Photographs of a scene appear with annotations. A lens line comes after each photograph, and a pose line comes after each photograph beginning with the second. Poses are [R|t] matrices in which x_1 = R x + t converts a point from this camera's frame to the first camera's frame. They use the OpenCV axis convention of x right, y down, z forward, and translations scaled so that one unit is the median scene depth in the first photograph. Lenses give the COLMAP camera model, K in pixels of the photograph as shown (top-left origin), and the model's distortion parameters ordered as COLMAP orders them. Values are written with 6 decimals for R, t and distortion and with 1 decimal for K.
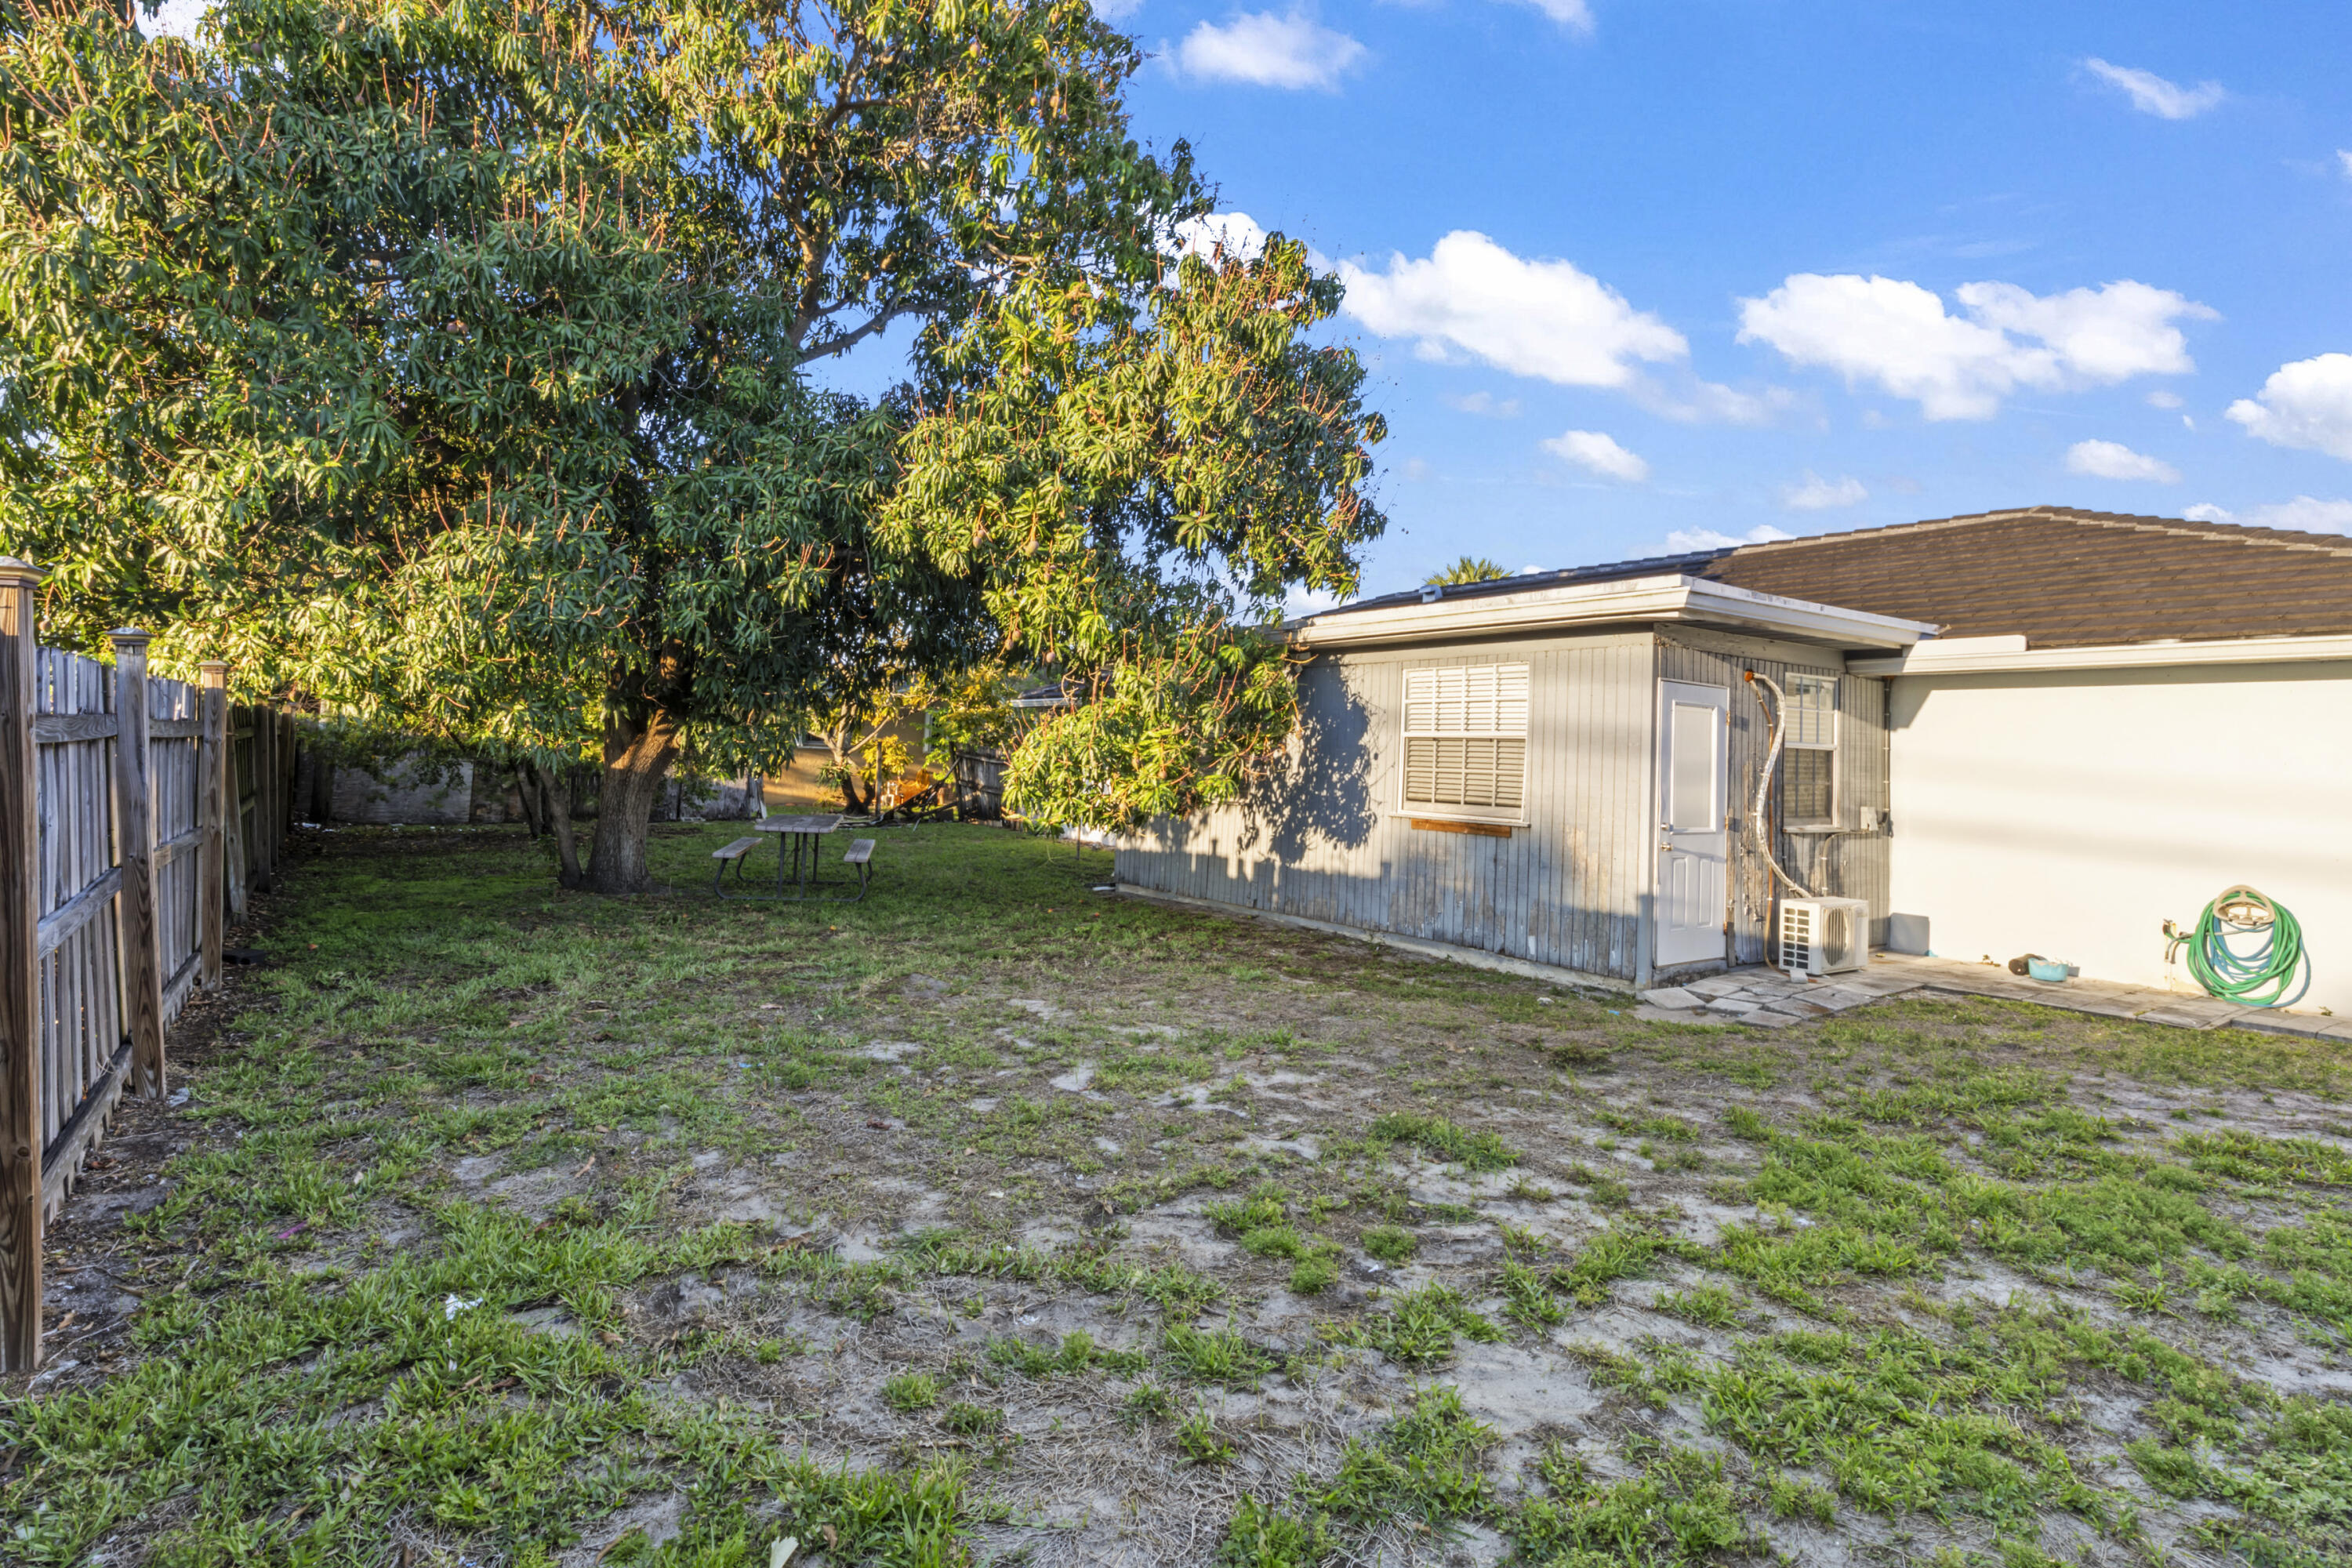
lens RADIAL K [[978.6, 0, 1145.9], [0, 978.6, 736.5], [0, 0, 1]] dist [-0.001715, 0.000285]
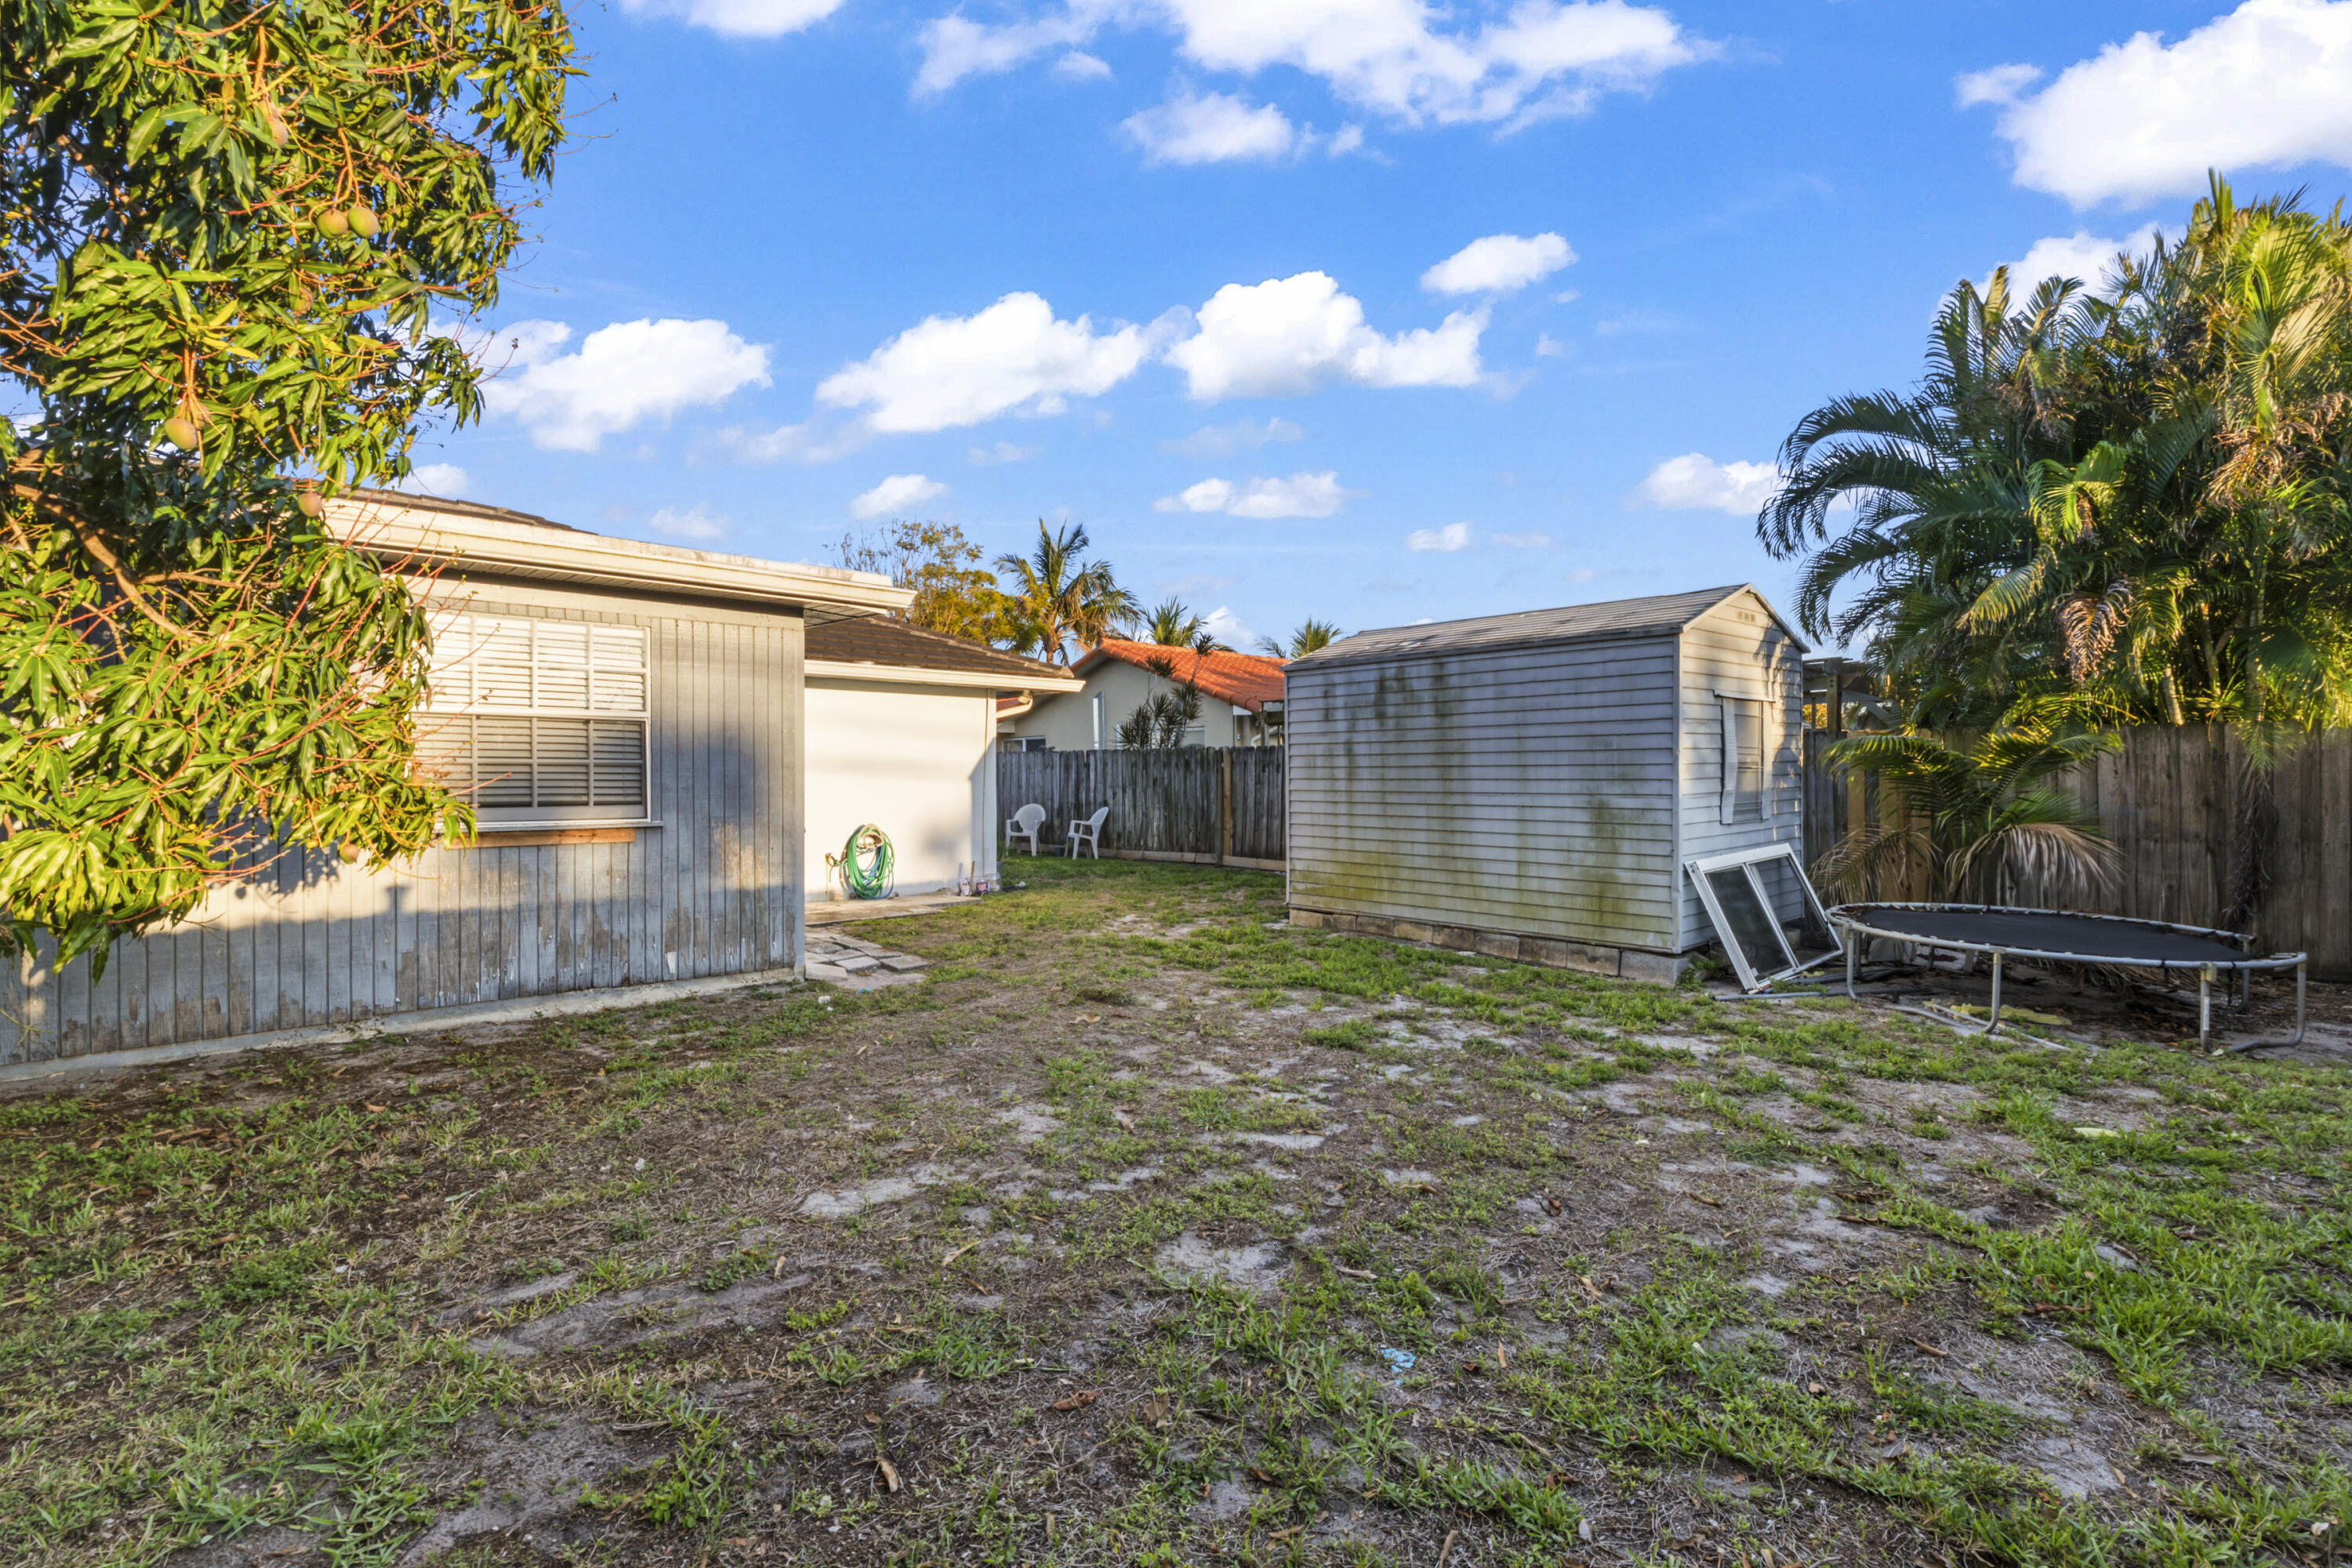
lens RADIAL K [[1032.8, 0, 1116.1], [0, 1032.8, 787.9], [0, 0, 1]] dist [0.001965, 0.000000]
pose [[-0.042809, -0.043050, 0.998155, -0.581319], [-0.036777, 0.998462, 0.041486, 0.013578], [-0.998406, -0.034933, -0.044326, 0.746444]]
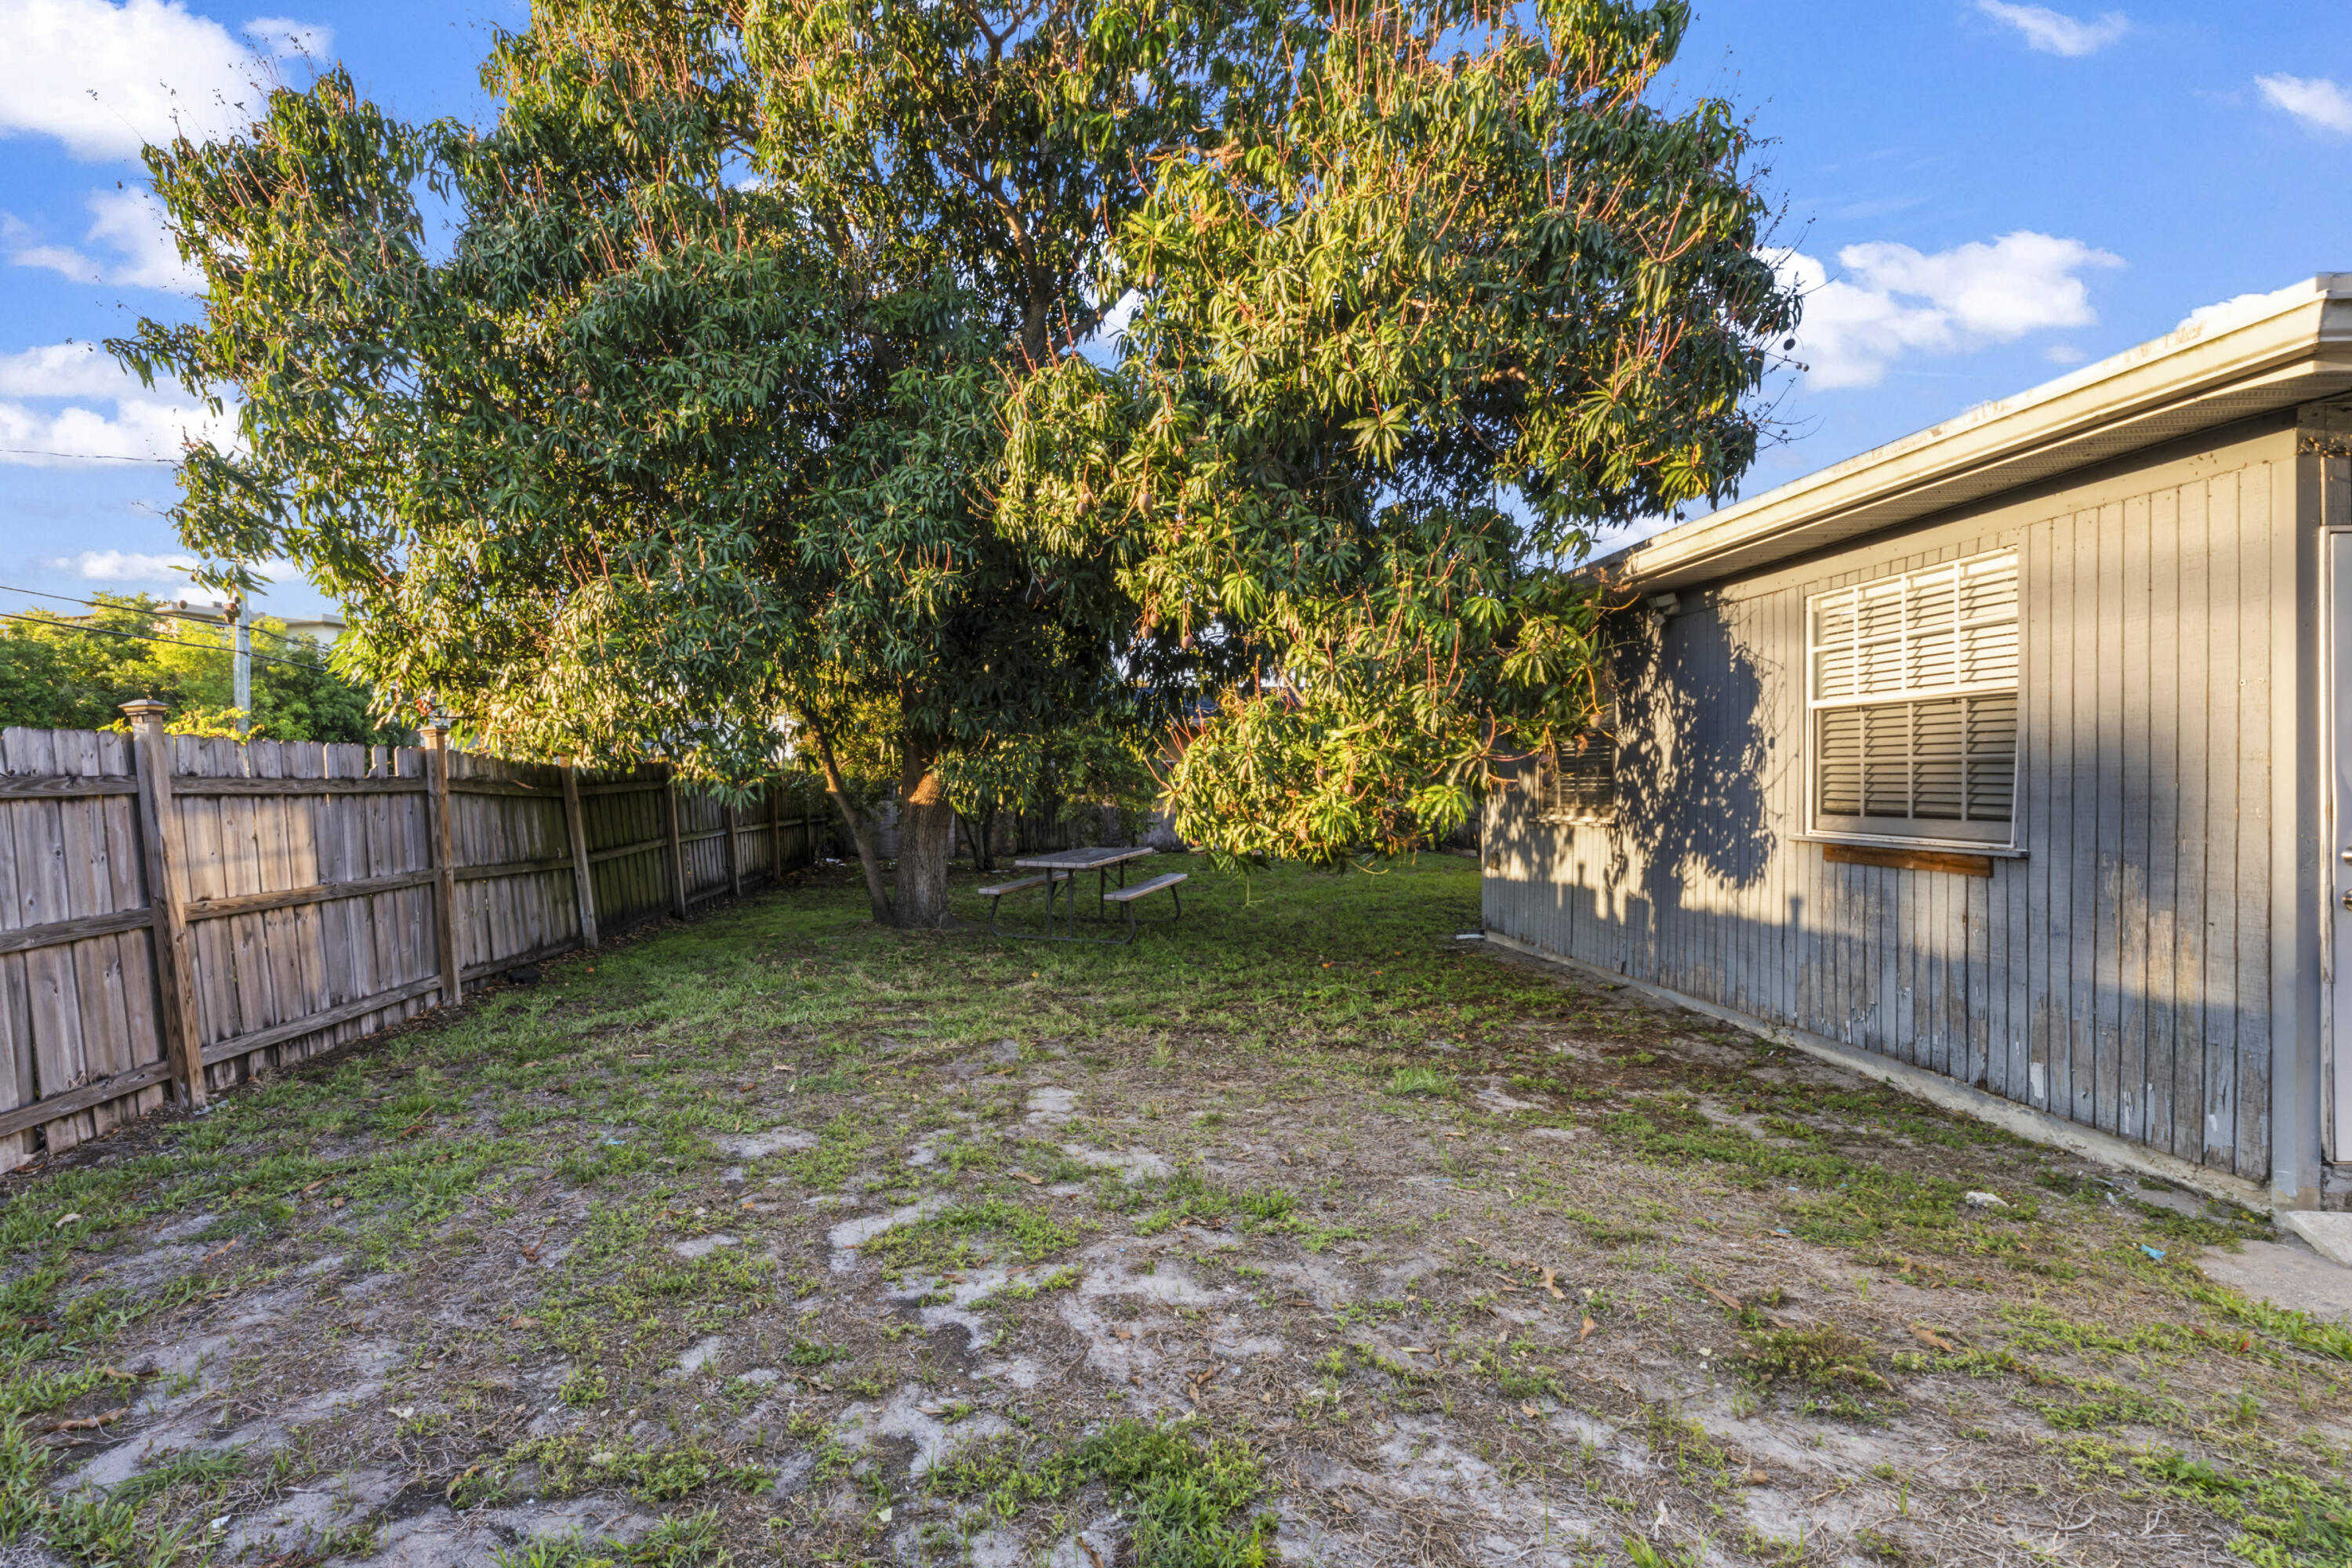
lens RADIAL K [[1032.8, 0, 1116.1], [0, 1032.8, 787.9], [0, 0, 1]] dist [0.001965, 0.000000]
pose [[0.845620, -0.039088, -0.532353, 0.307792], [0.058022, 0.998137, 0.018877, 0.017131], [0.530623, -0.046852, 0.846312, 0.296602]]
